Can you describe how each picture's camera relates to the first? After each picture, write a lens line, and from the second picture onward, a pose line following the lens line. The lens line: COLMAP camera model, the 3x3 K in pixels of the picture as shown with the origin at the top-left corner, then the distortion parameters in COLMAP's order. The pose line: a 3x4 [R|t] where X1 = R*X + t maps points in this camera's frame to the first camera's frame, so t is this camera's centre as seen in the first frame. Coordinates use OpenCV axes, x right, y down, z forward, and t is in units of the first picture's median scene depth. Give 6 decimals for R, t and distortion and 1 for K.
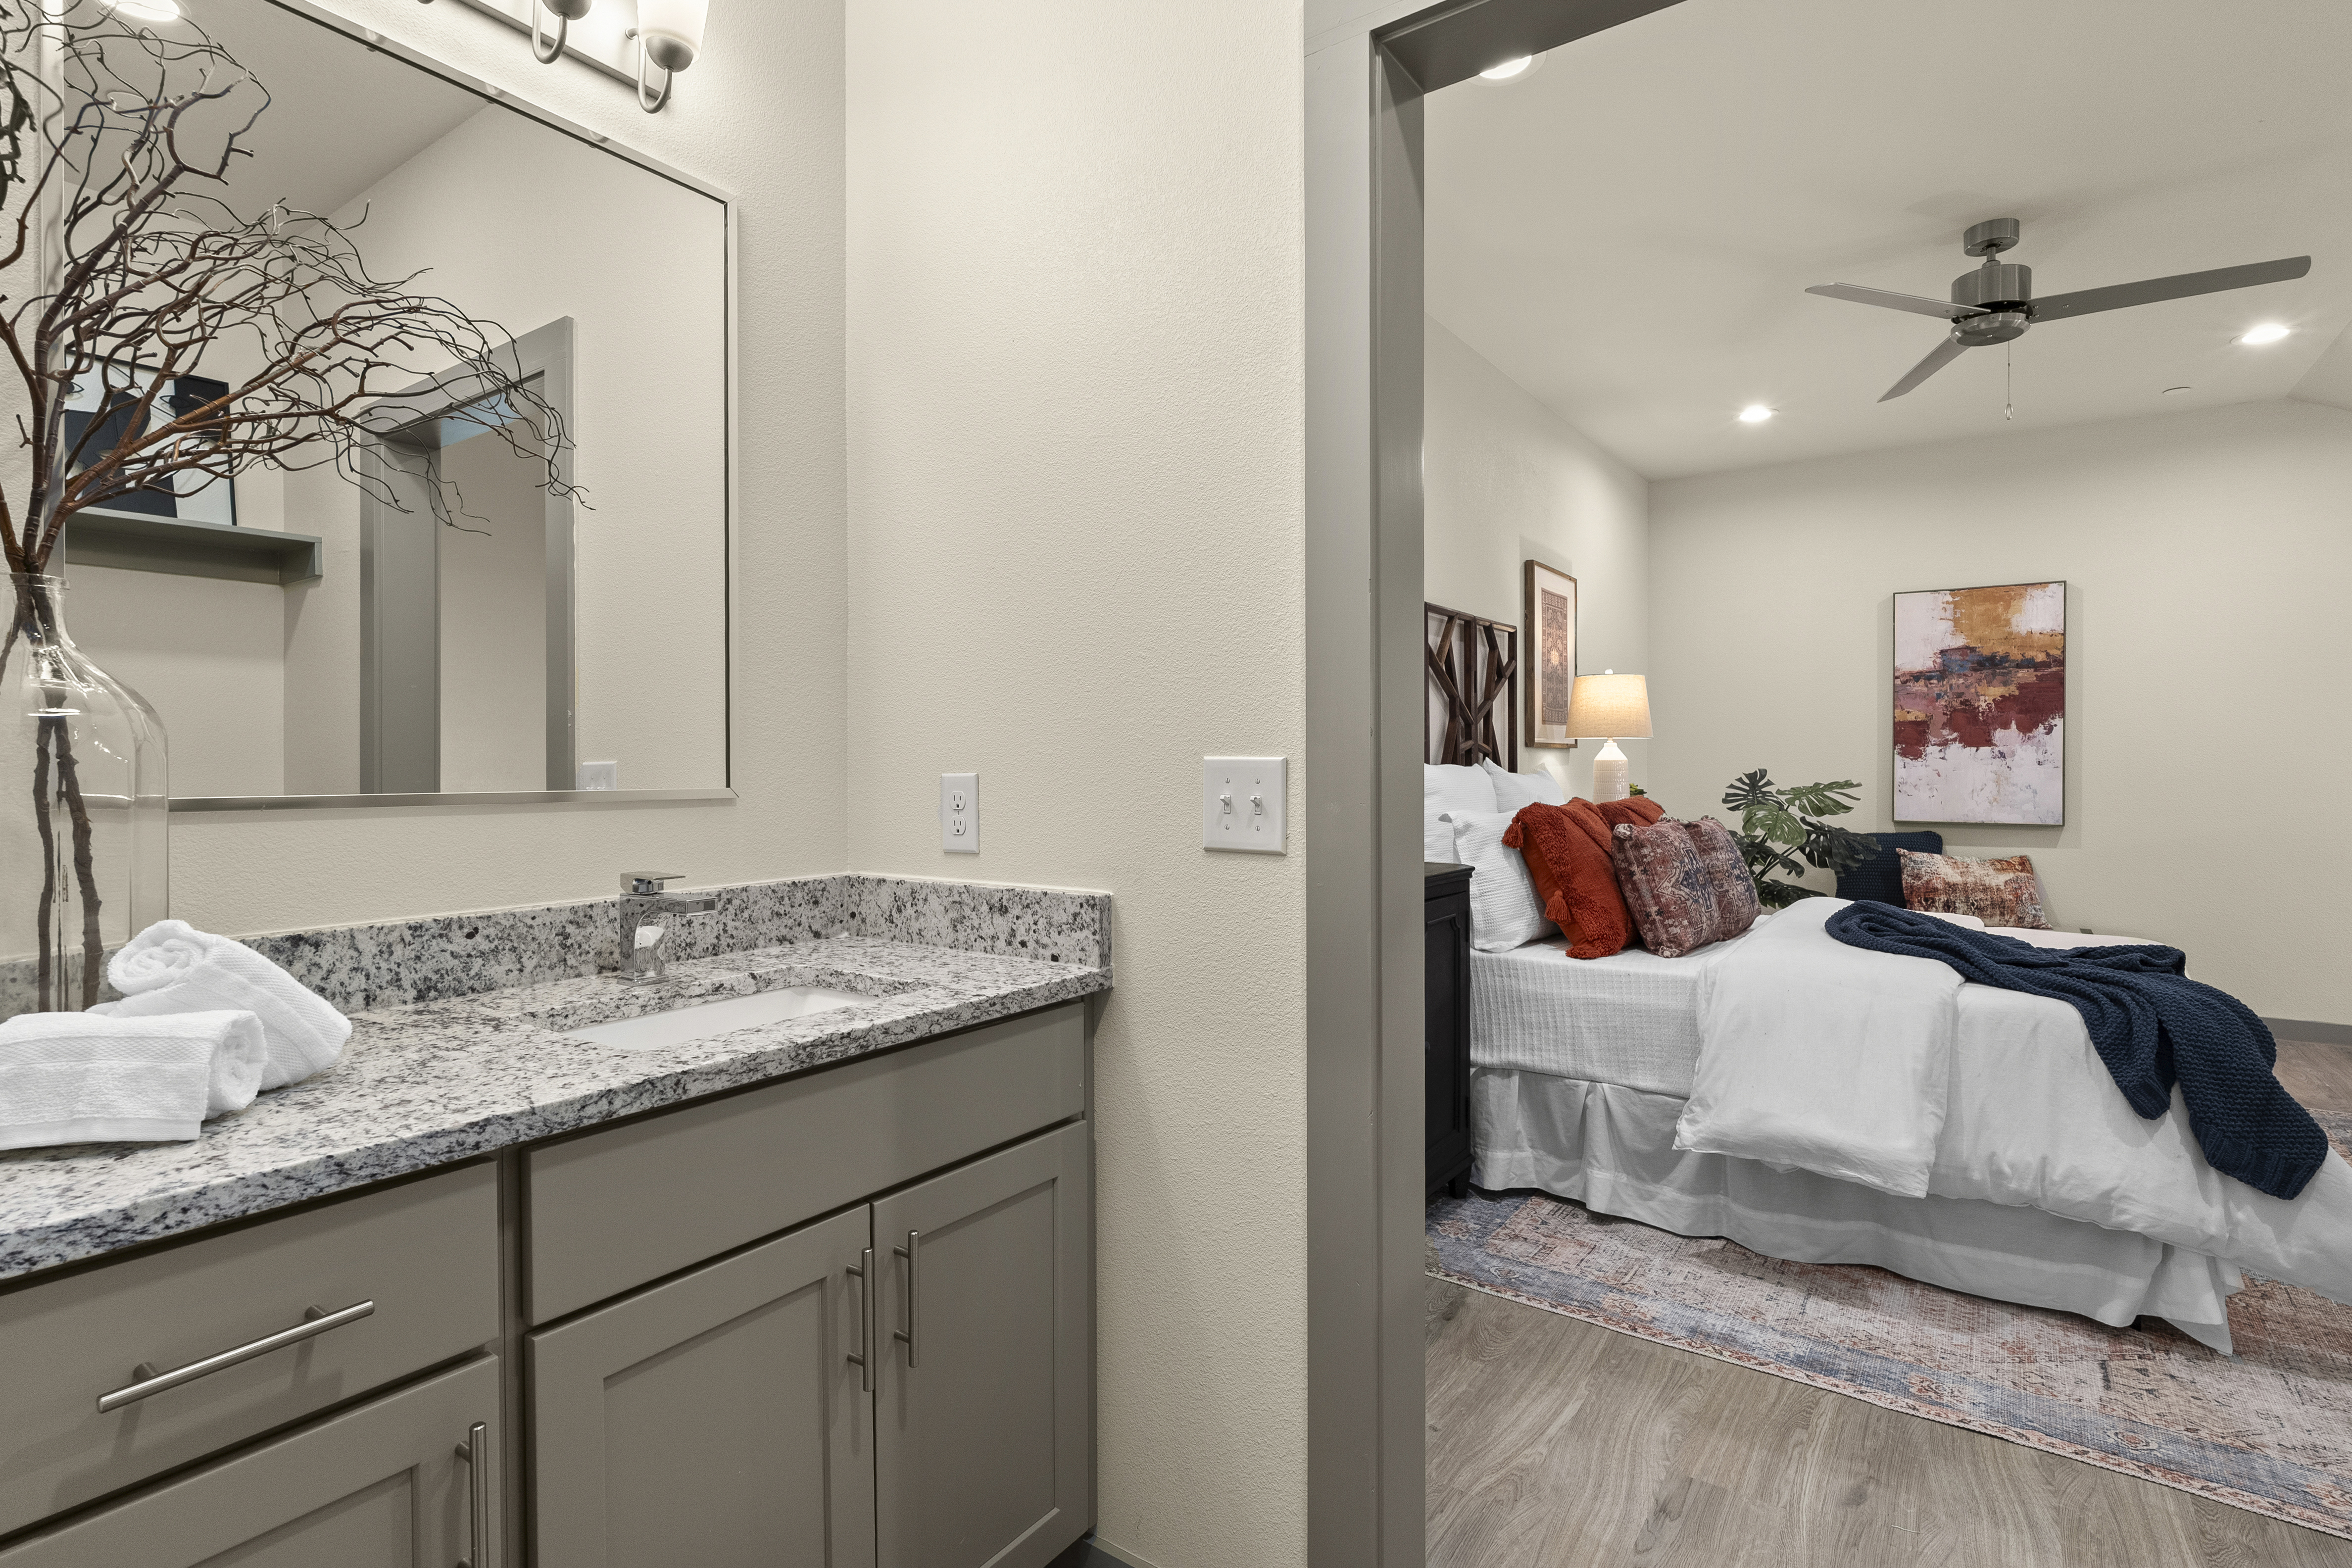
lens RADIAL K [[1189.8, 0, 1150.9], [0, 1189.8, 768.9], [0, 0, 1]] dist [-0.005451, 0.000603]
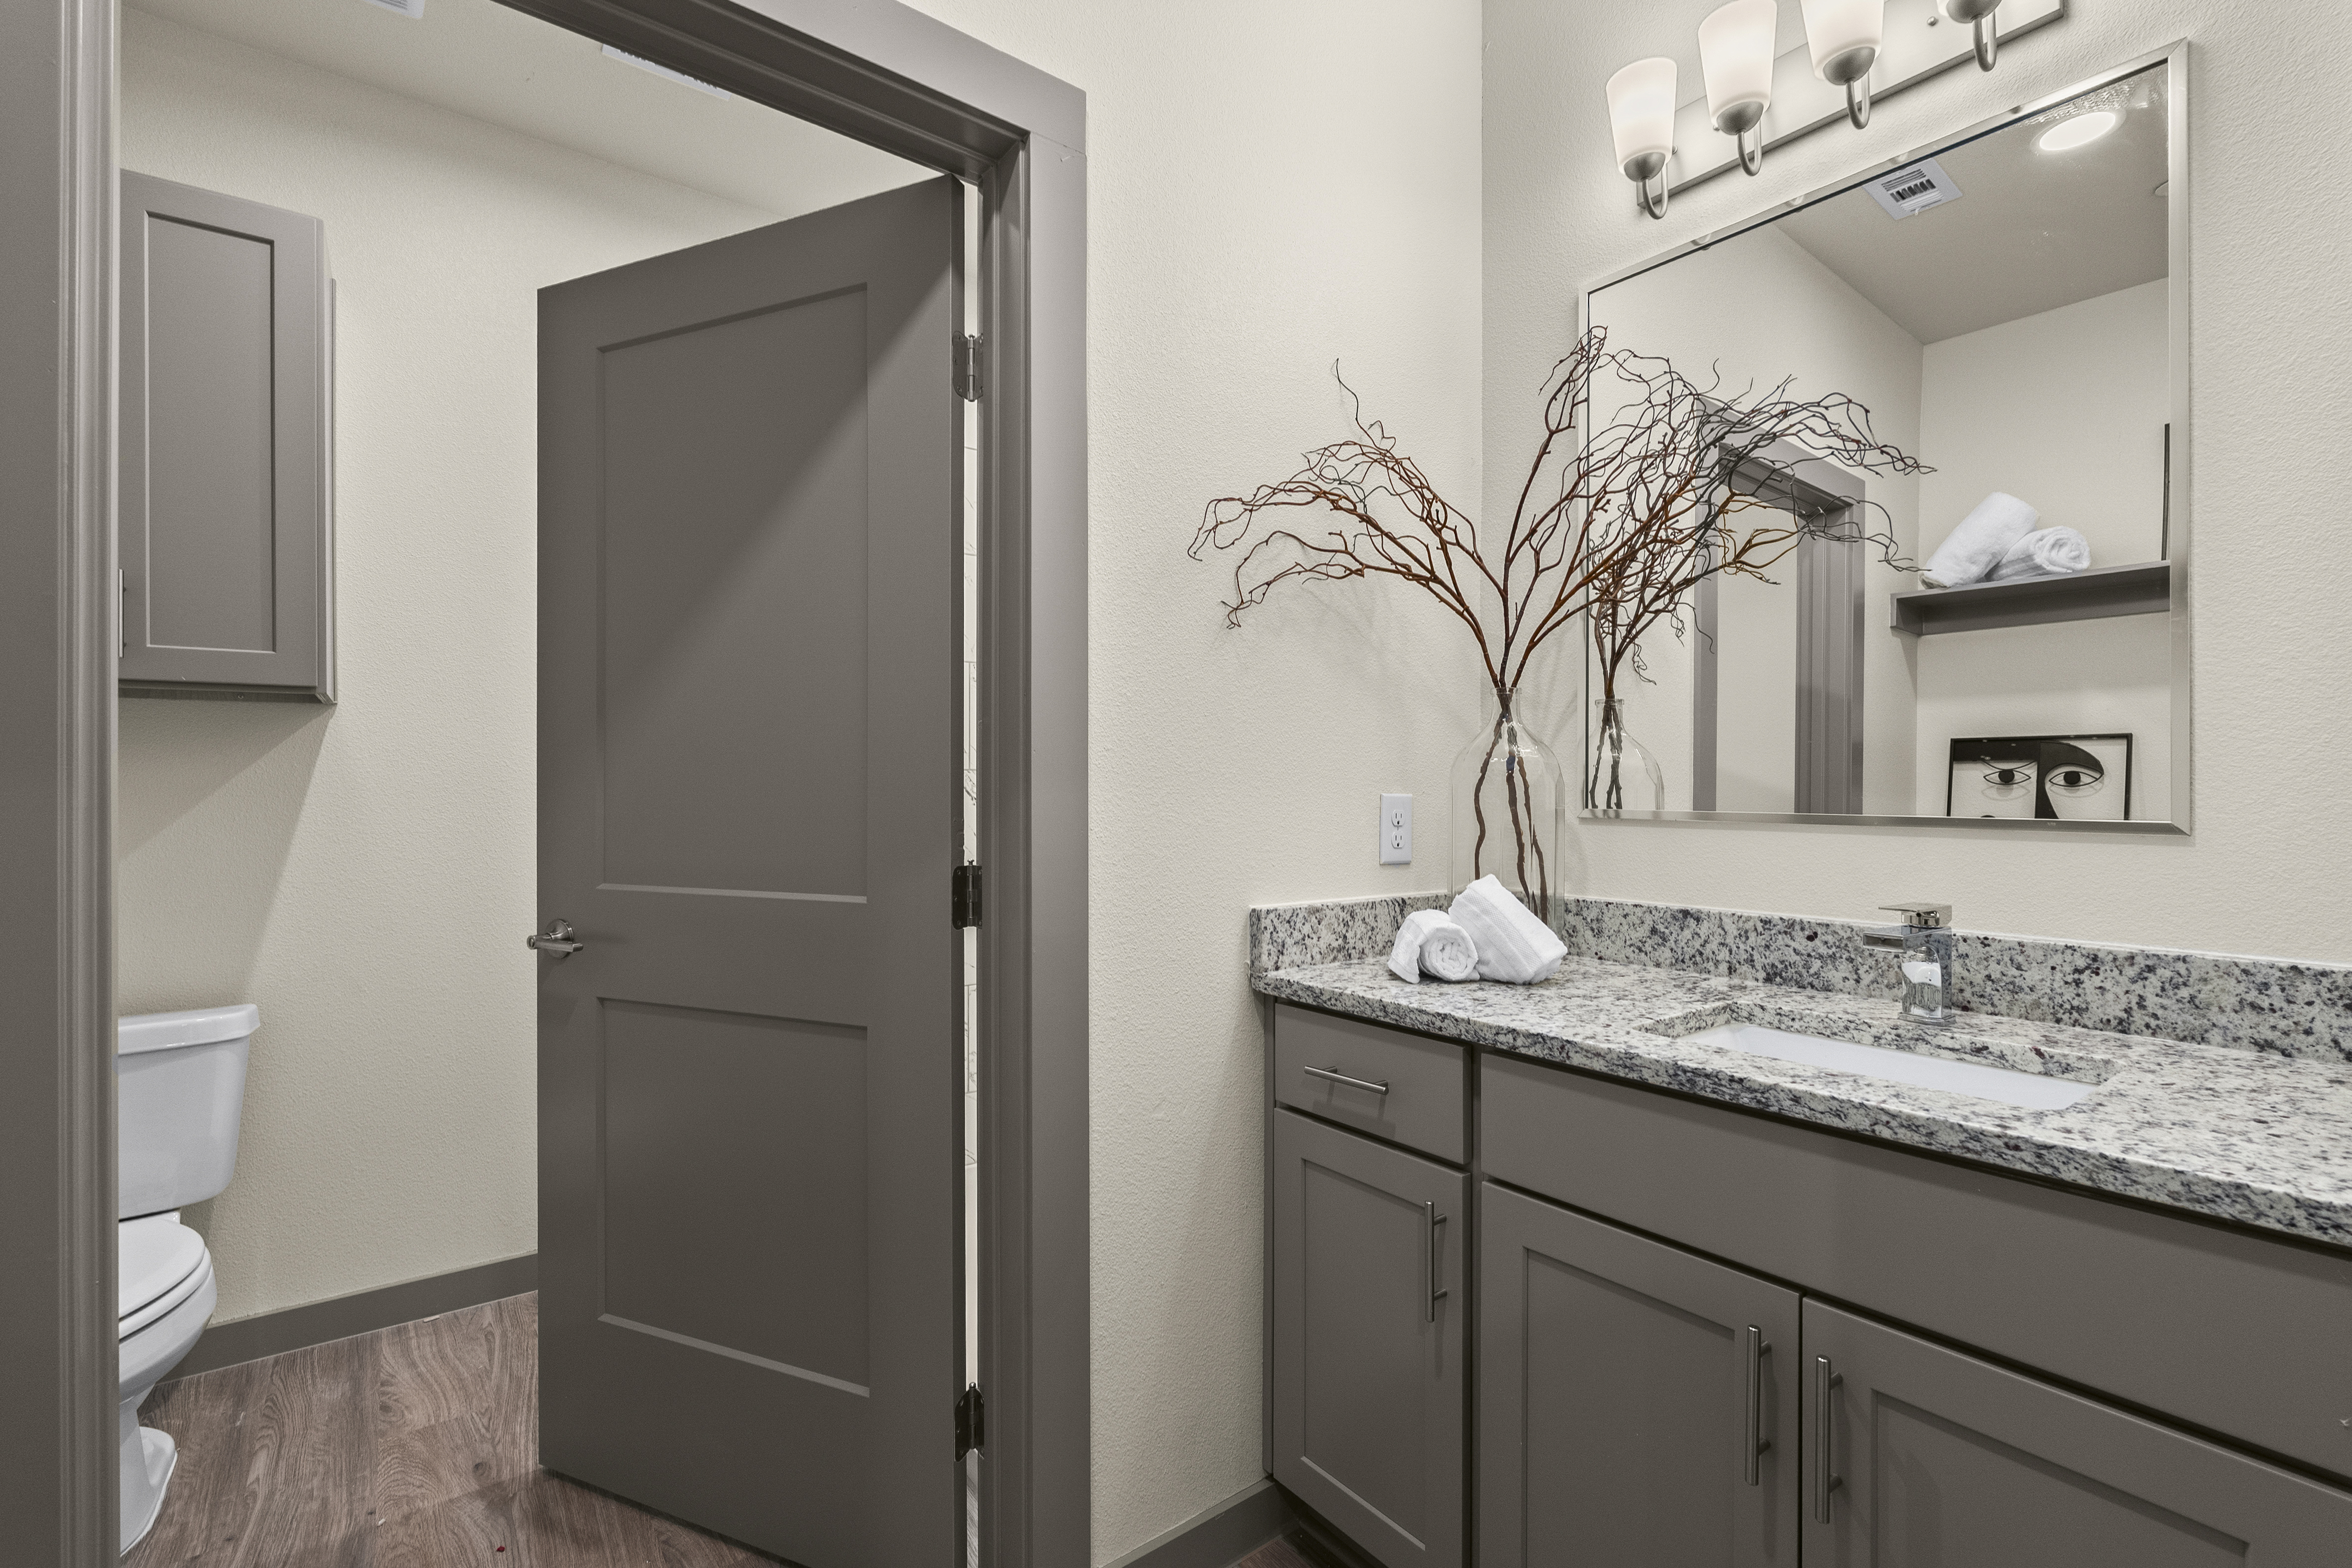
lens RADIAL K [[1045.9, 0, 1195.8], [0, 1045.9, 784.5], [0, 0, 1]] dist [-0.007139, 0.001263]
pose [[-0.302649, -0.002588, -0.953099, 0.593385], [-0.009599, 0.999954, 0.000333, -0.003110], [0.953054, 0.009249, -0.302660, 0.767077]]
